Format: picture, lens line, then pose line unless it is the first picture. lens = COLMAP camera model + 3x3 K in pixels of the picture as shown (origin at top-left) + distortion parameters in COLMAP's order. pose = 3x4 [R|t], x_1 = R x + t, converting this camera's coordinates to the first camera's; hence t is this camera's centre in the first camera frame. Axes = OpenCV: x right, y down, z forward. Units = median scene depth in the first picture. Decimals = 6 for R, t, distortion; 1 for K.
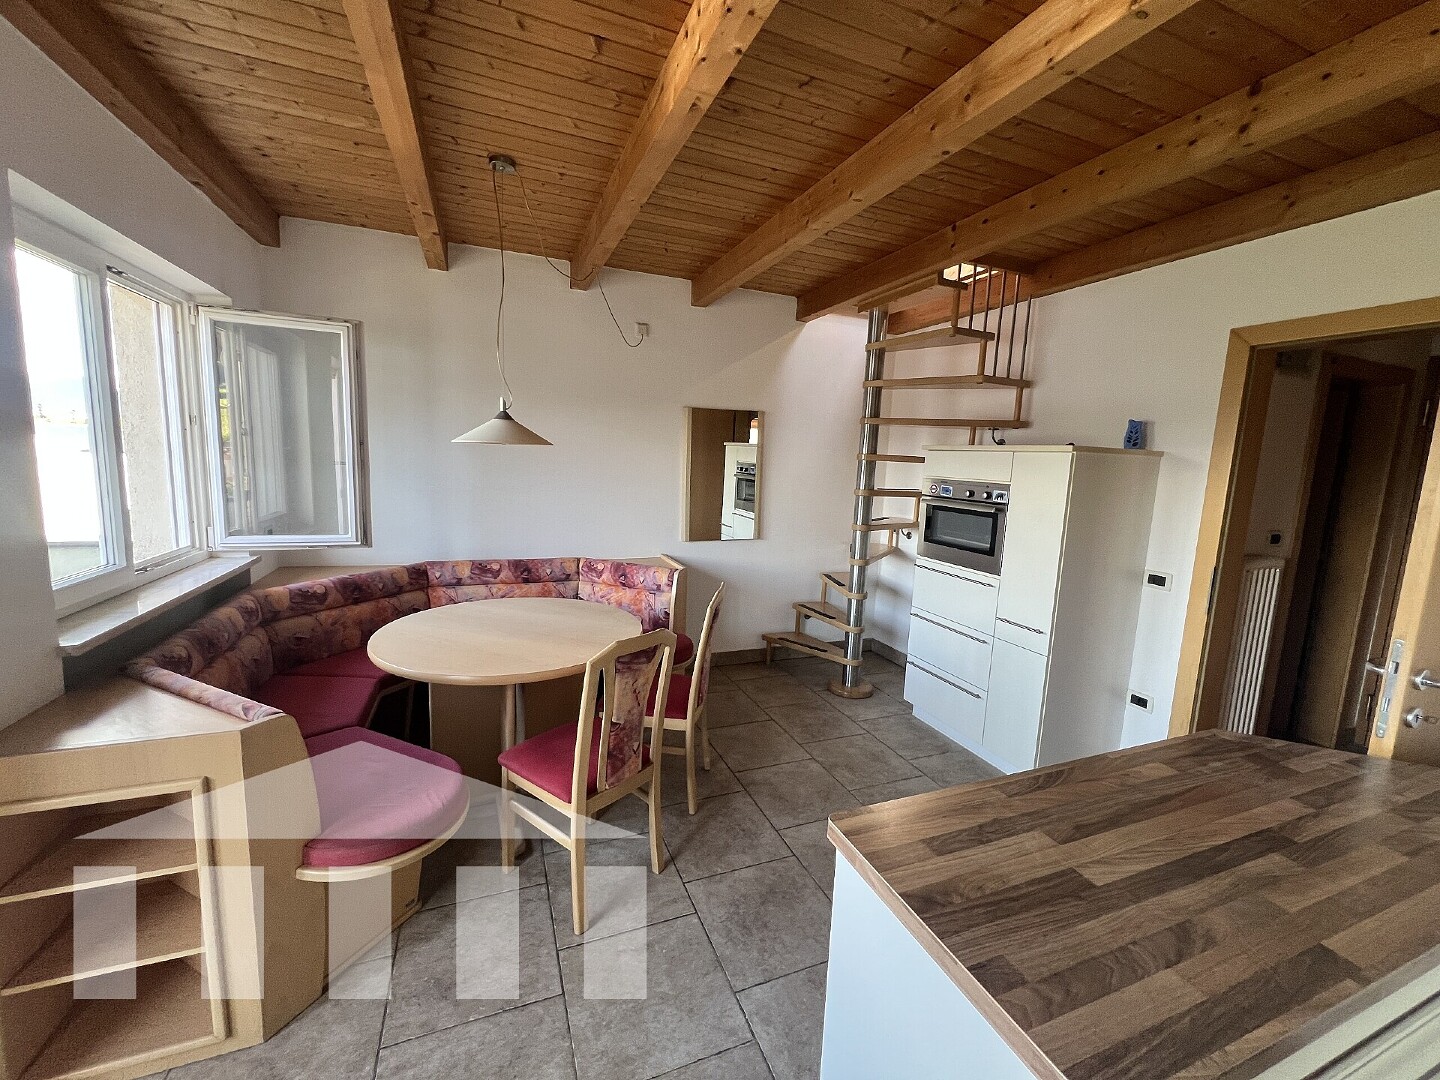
lens RADIAL K [[579.7, 0, 714.4], [0, 579.7, 534.9], [0, 0, 1]] dist [-0.001067, 0.000216]
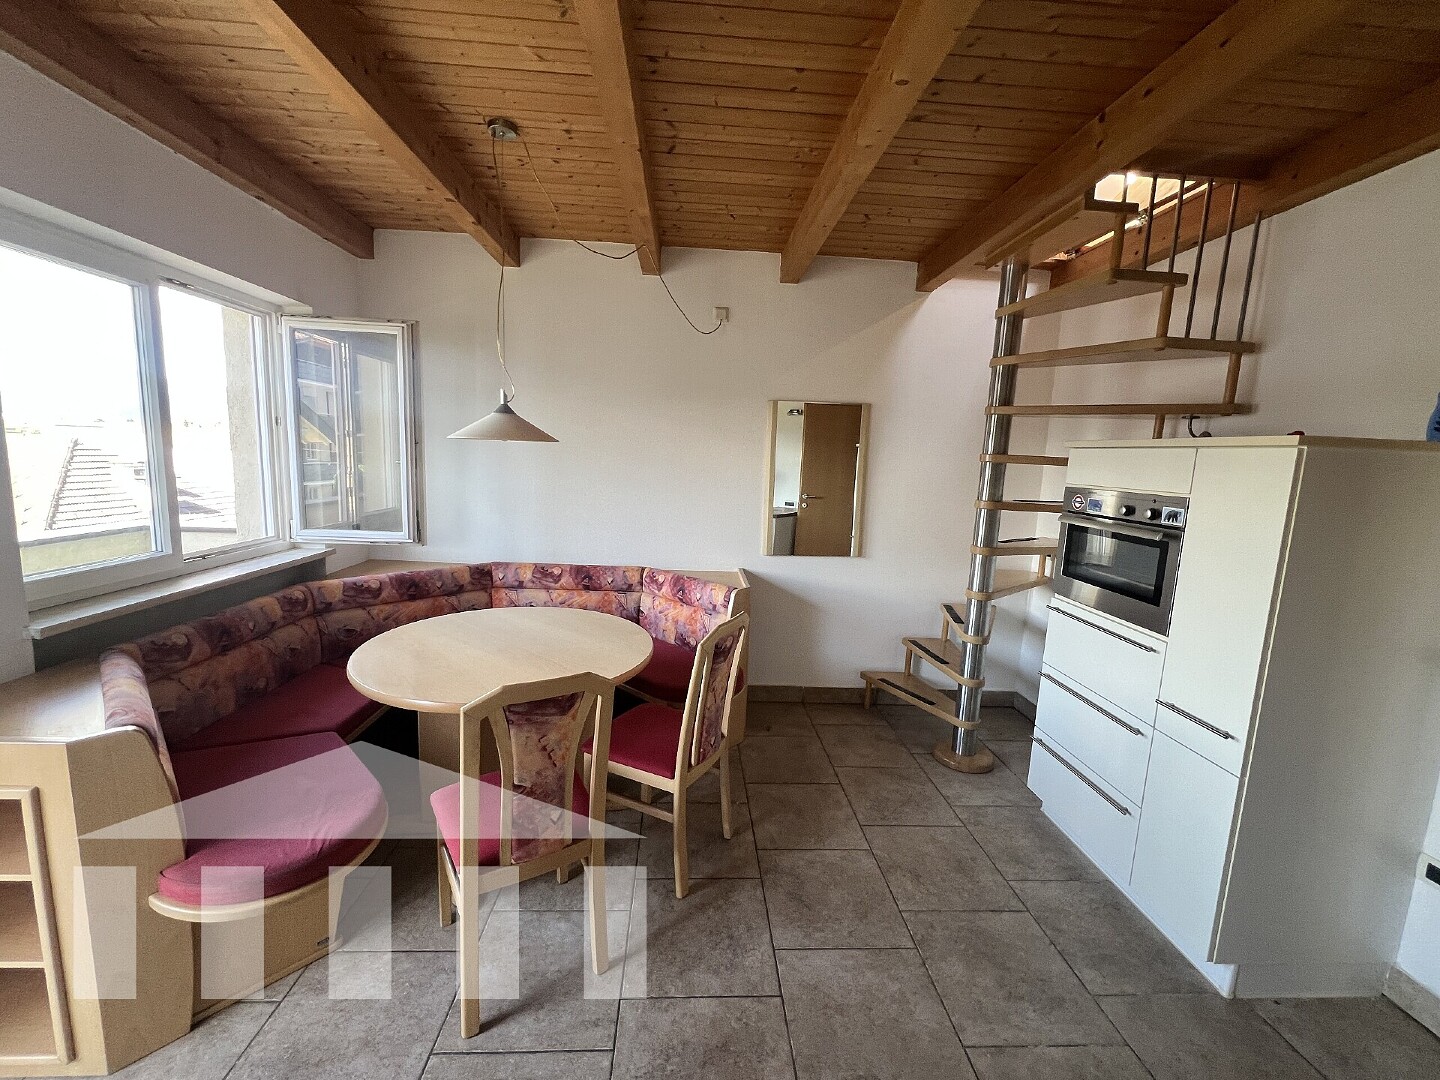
lens RADIAL K [[575.3, 0, 720.5], [0, 575.3, 535.1], [0, 0, 1]] dist [-0.003693, 0.001416]
pose [[0.946970, 0.044275, -0.318258, 0.198544], [-0.047189, 0.998885, -0.001447, -0.018348], [0.317839, 0.016389, 0.948003, 0.202775]]
